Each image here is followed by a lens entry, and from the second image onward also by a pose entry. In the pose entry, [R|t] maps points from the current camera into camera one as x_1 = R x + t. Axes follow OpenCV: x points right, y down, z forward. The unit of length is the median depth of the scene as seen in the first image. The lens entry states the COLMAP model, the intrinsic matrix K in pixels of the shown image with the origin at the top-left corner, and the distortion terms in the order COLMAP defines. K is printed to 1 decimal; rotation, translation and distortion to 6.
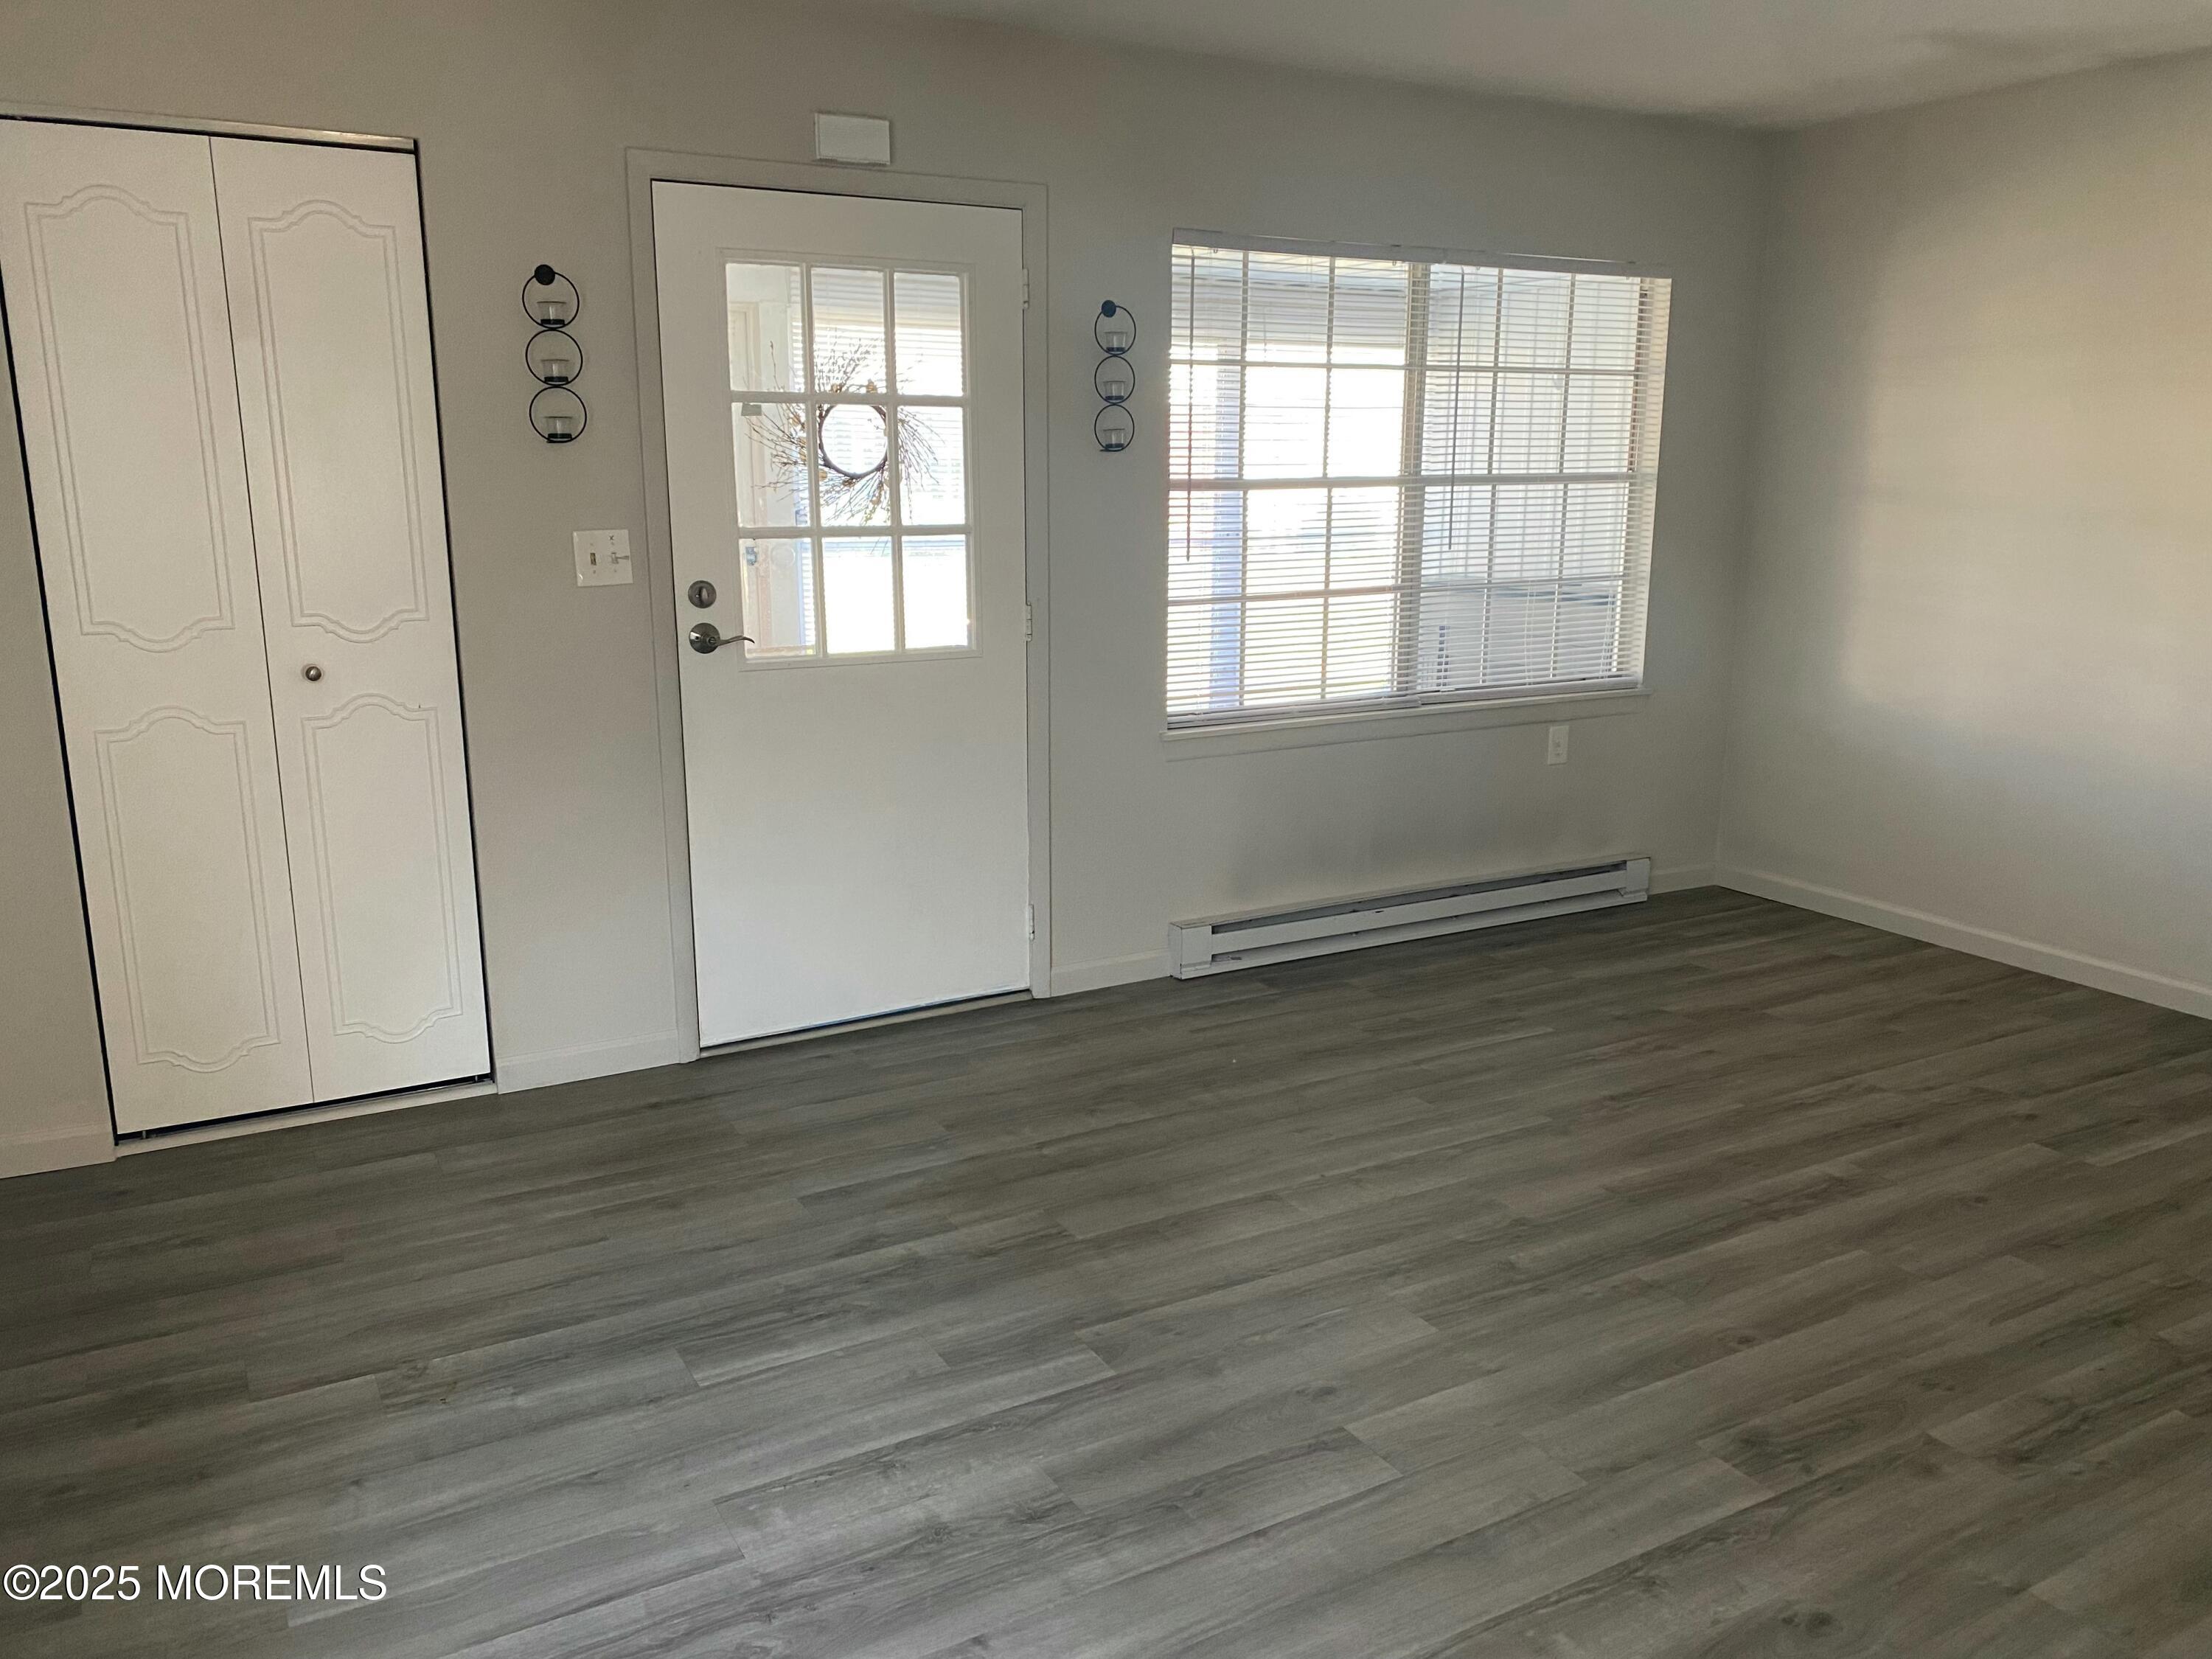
lens RADIAL K [[1686.6, 0, 1106.5], [0, 1686.6, 833.9], [0, 0, 1]] dist [0.044238, -0.031816]
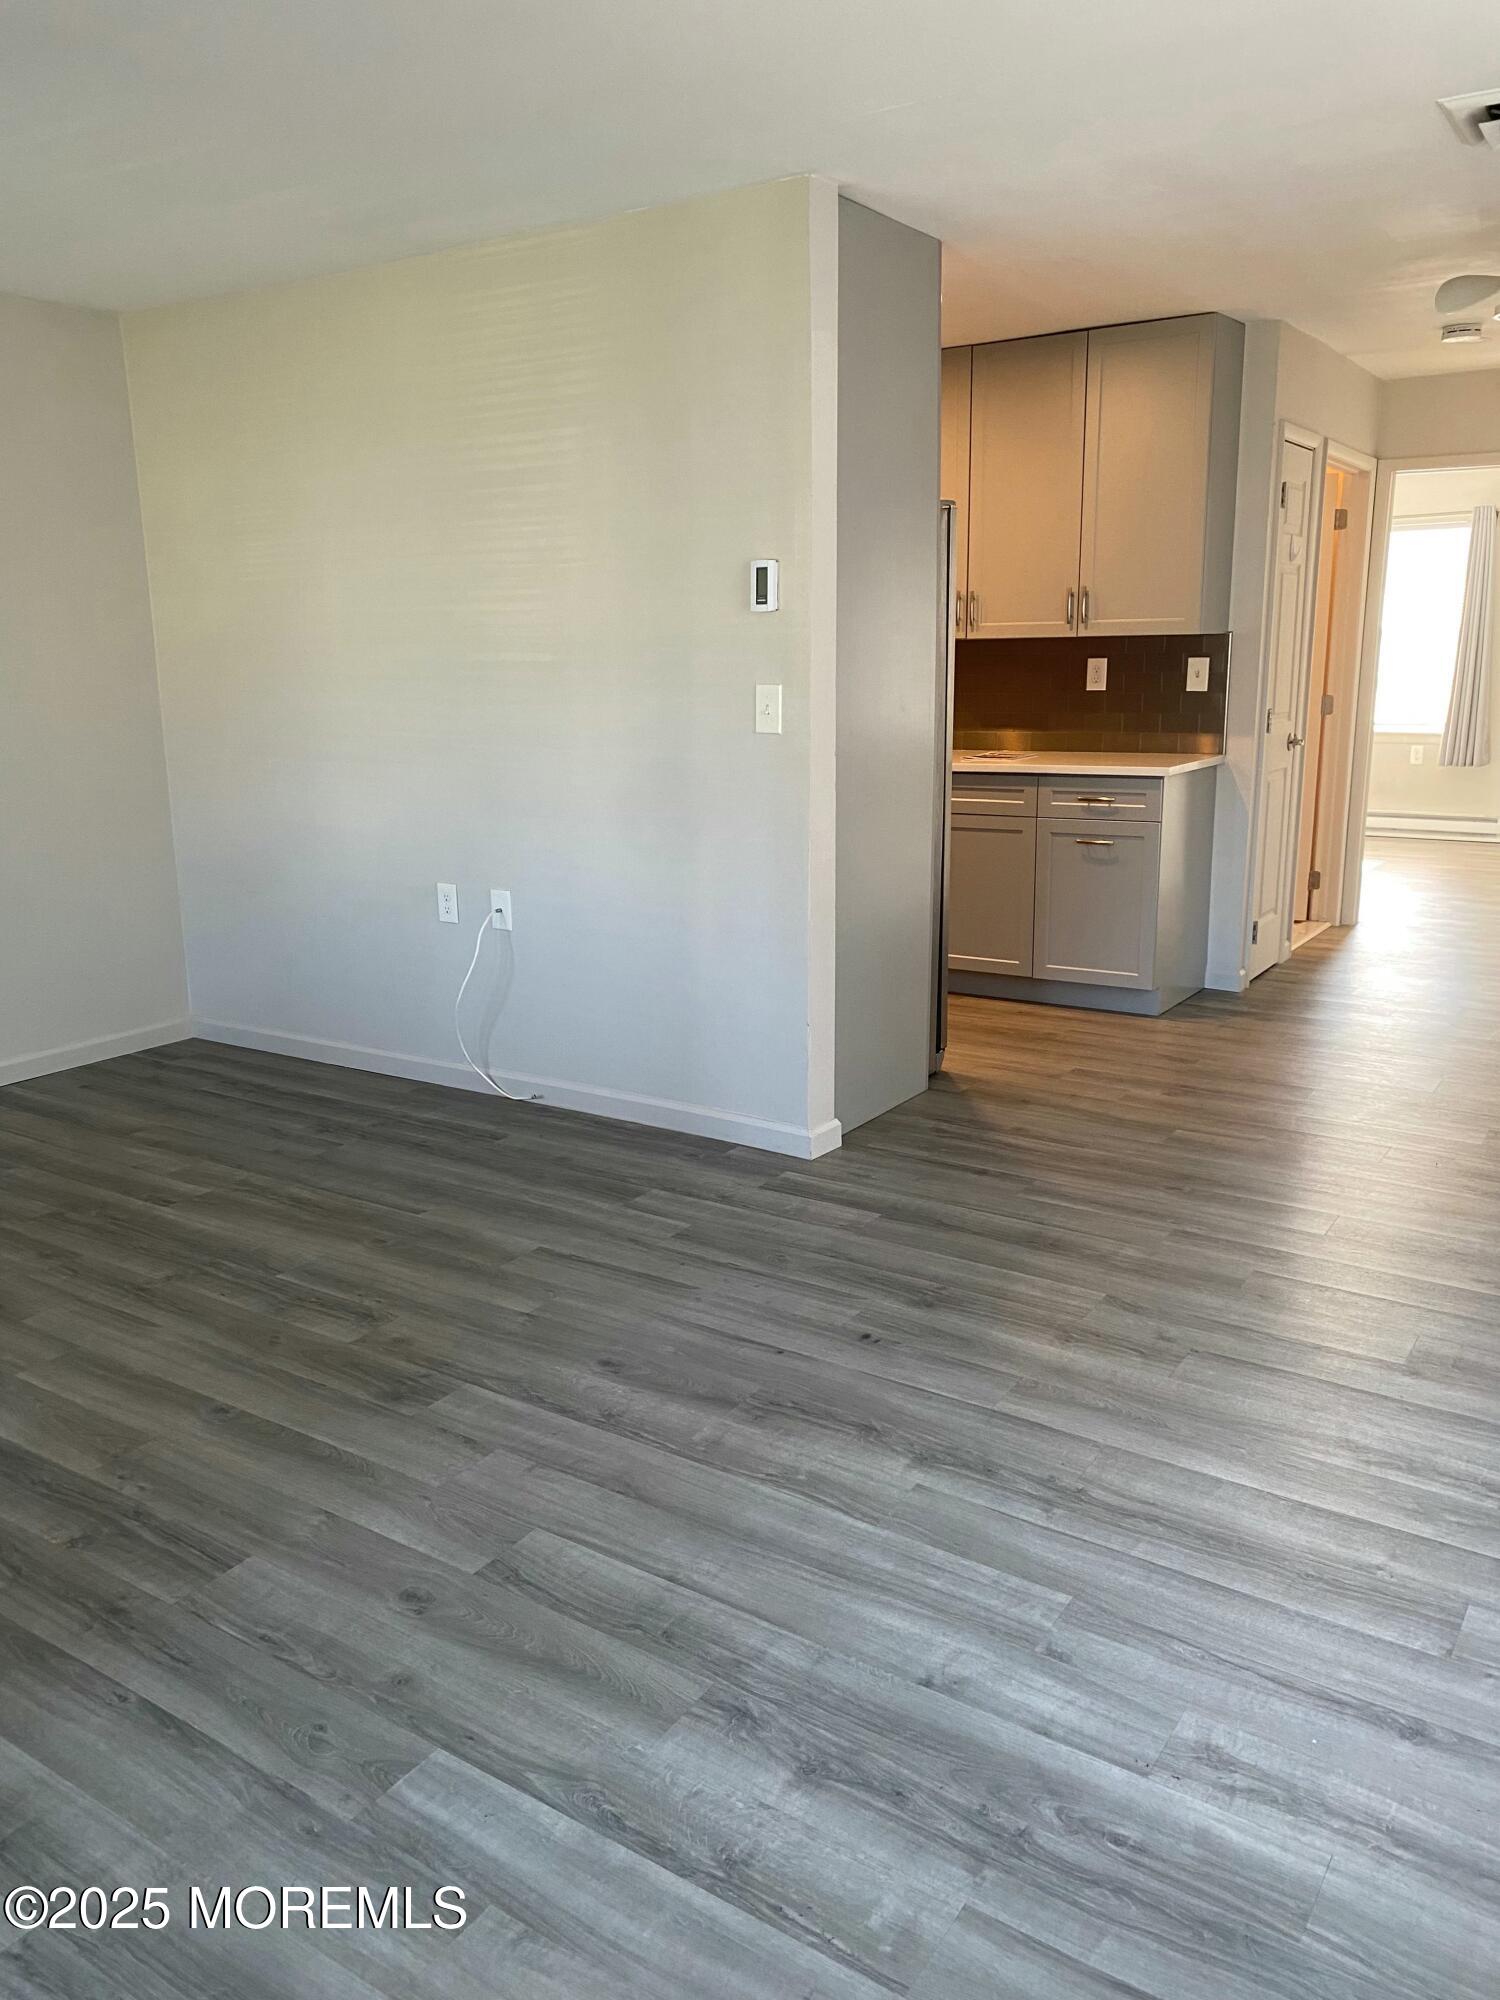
lens RADIAL K [[1524.9, 0, 730.1], [0, 1524.9, 979.2], [0, 0, 1]] dist [0.044238, -0.031816]
pose [[-0.439297, -0.188090, 0.878431, -0.654461], [0.205393, 0.930905, 0.302042, -0.215912], [-0.874547, 0.313110, -0.370311, 1.097981]]
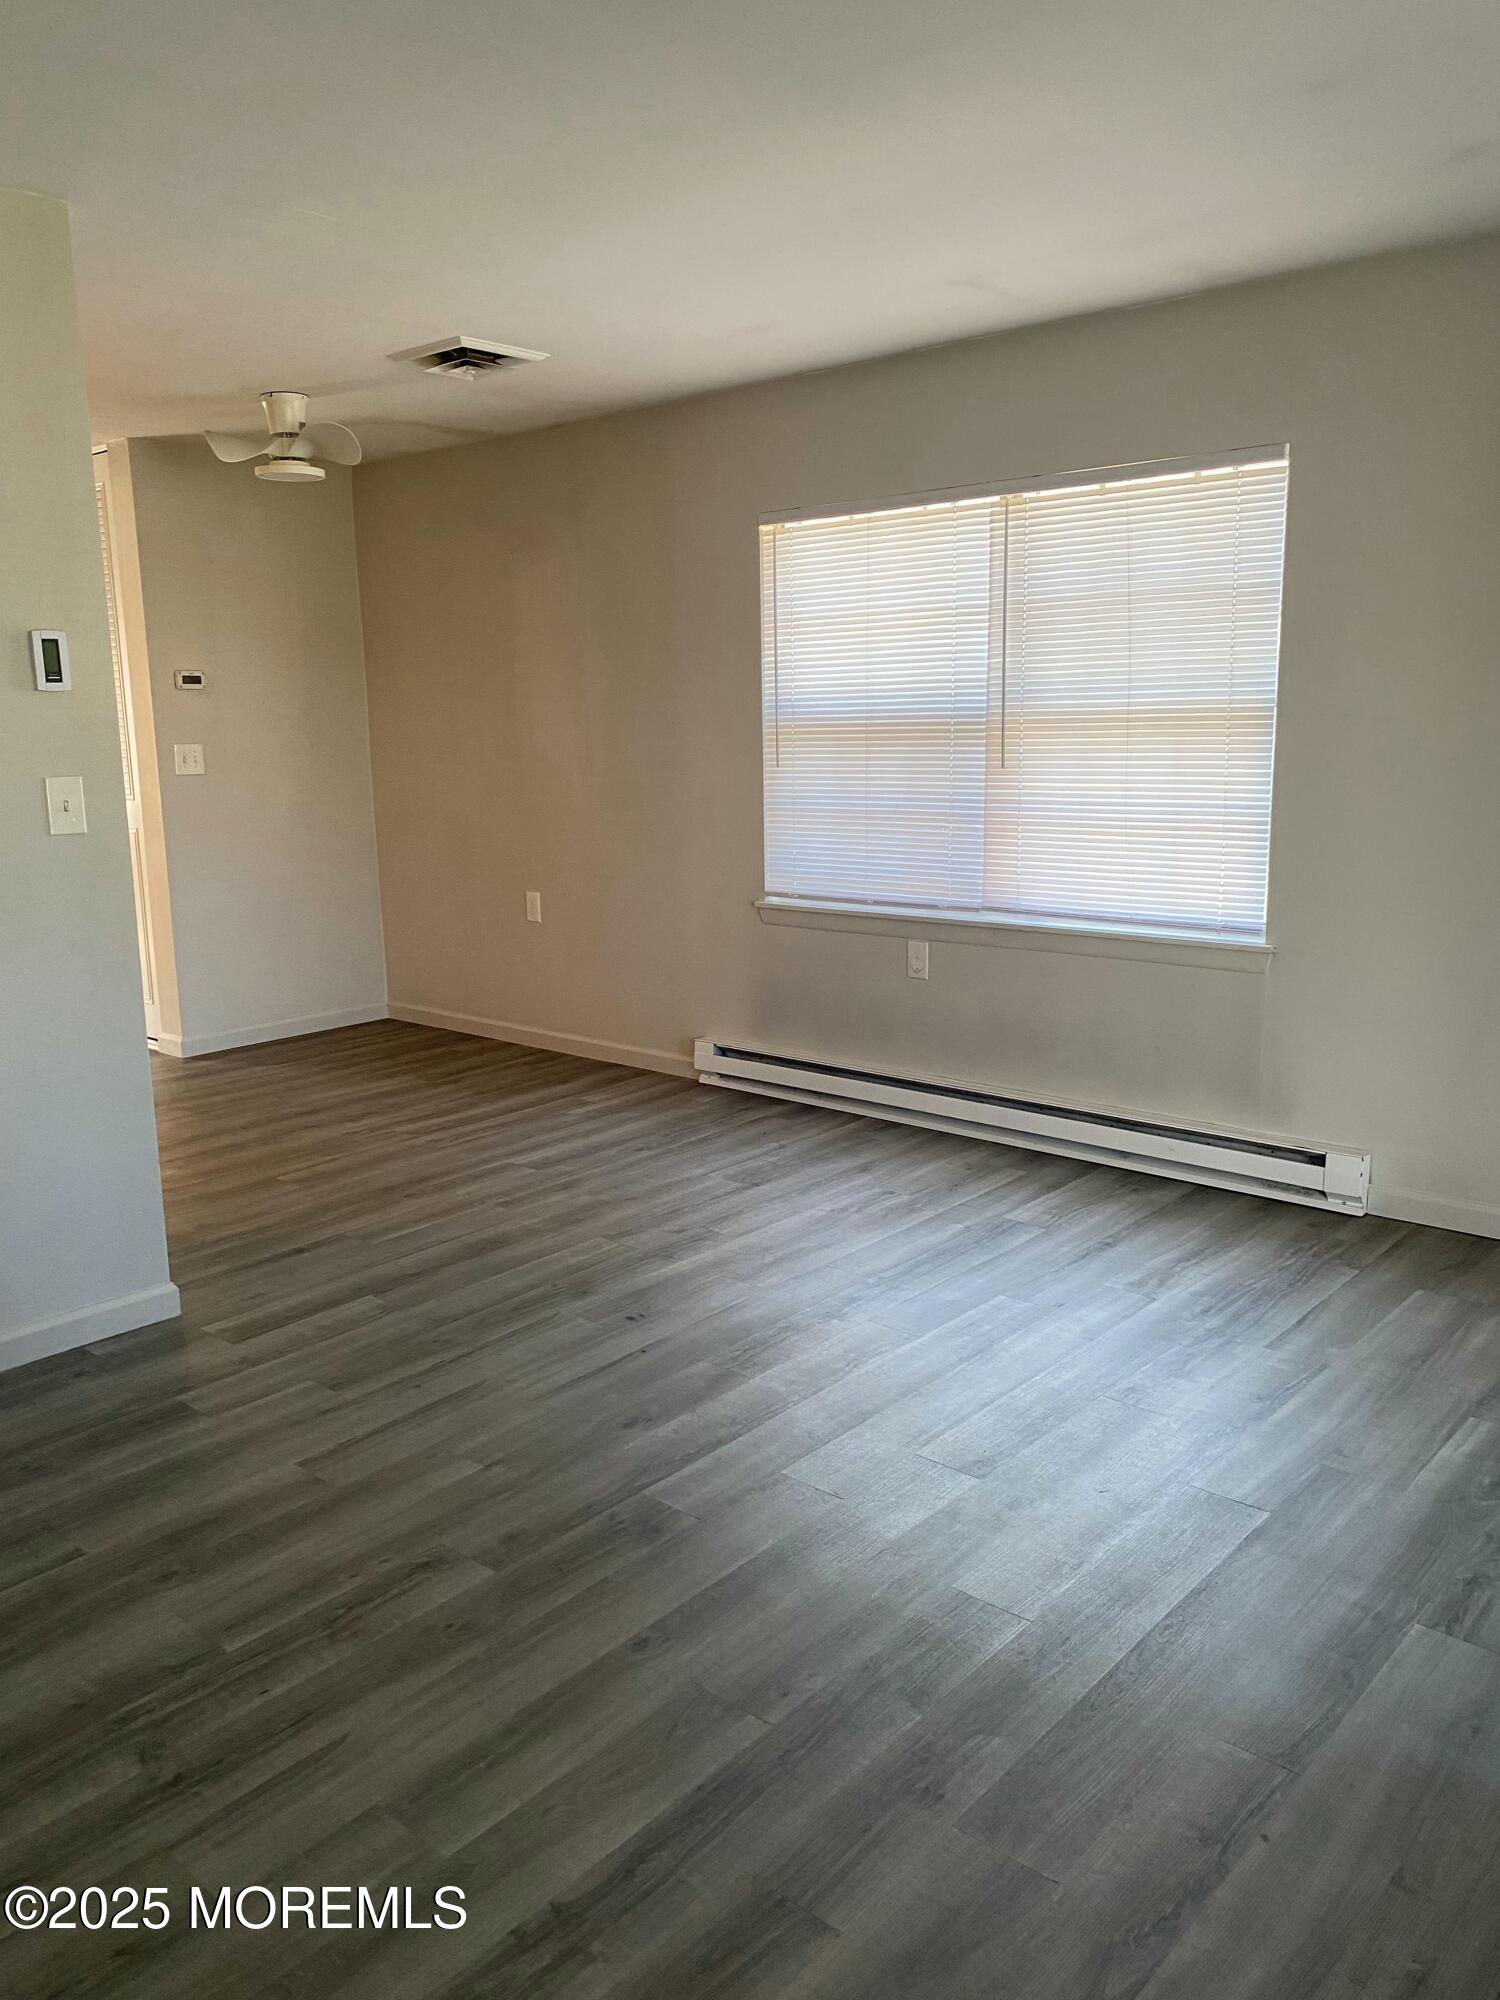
lens RADIAL K [[1524.9, 0, 718.7], [0, 1524.9, 1006.1], [0, 0, 1]] dist [0.044238, -0.031816]
pose [[-0.951063, 0.081302, -0.298109, 0.610540], [-0.043245, 0.920247, 0.388941, -0.369137], [0.305955, 0.382799, -0.871697, 1.764979]]
